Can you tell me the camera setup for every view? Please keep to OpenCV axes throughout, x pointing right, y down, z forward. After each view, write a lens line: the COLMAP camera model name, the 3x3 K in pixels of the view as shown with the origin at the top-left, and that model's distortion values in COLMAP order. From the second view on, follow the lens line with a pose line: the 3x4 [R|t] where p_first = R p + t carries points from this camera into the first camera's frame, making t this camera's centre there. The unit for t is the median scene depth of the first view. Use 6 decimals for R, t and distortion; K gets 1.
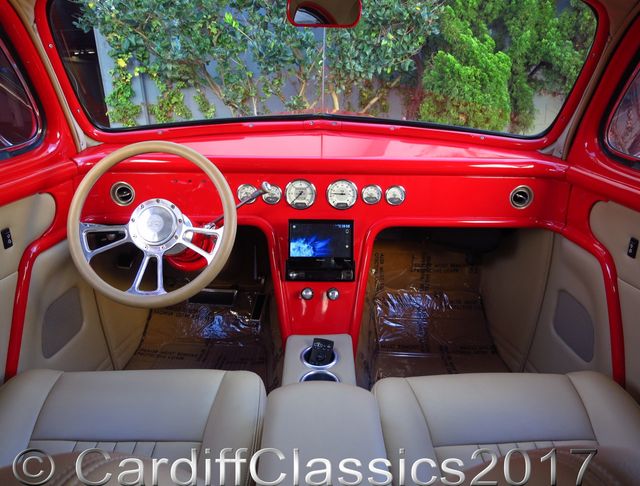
lens RADIAL K [[467.1, 0, 319.4], [0, 467.1, 237.5], [0, 0, 1]] dist [-0.067039, -0.007562]
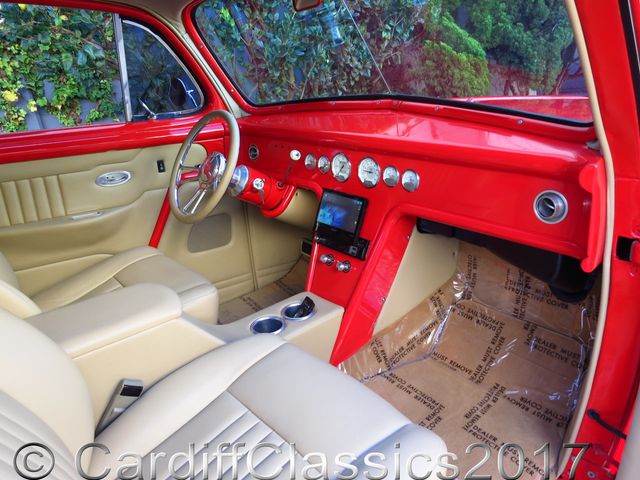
lens RADIAL K [[460.5, 0, 319.9], [0, 460.5, 240.0], [0, 0, 1]] dist [-0.051261, -0.003356]
pose [[0.621674, 0.228148, -0.749313, 0.729440], [-0.216110, 0.969468, 0.115883, -0.041165], [0.752874, 0.089893, 0.651997, 0.272941]]
